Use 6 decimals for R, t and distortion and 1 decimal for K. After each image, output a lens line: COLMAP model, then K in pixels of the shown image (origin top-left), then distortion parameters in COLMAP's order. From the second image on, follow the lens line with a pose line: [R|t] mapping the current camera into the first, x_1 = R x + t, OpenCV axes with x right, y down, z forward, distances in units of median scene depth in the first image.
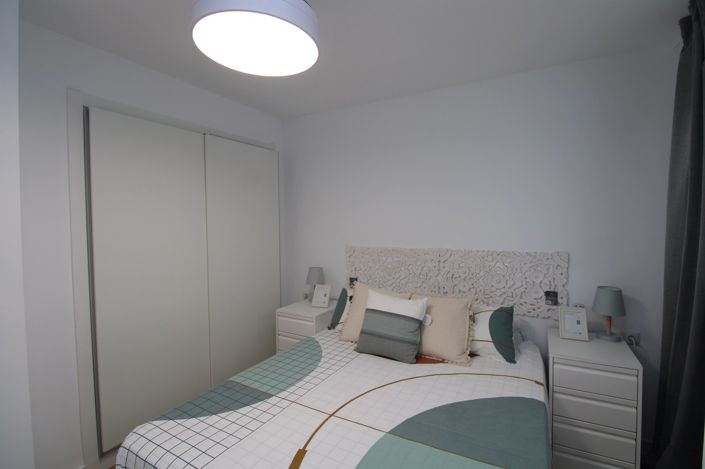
lens RADIAL K [[328.1, 0, 357.4], [0, 328.1, 232.2], [0, 0, 1]] dist [-0.013396, -0.000896]
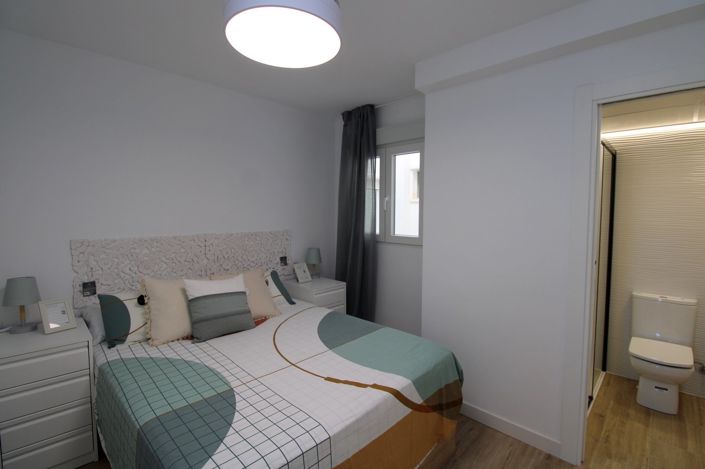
lens RADIAL K [[328.1, 0, 357.4], [0, 328.1, 232.2], [0, 0, 1]] dist [-0.013396, -0.000896]
pose [[0.264601, -0.051479, 0.962983, -0.800147], [0.026138, 0.998590, 0.046200, 0.010635], [-0.964004, 0.012946, 0.265573, 0.300523]]
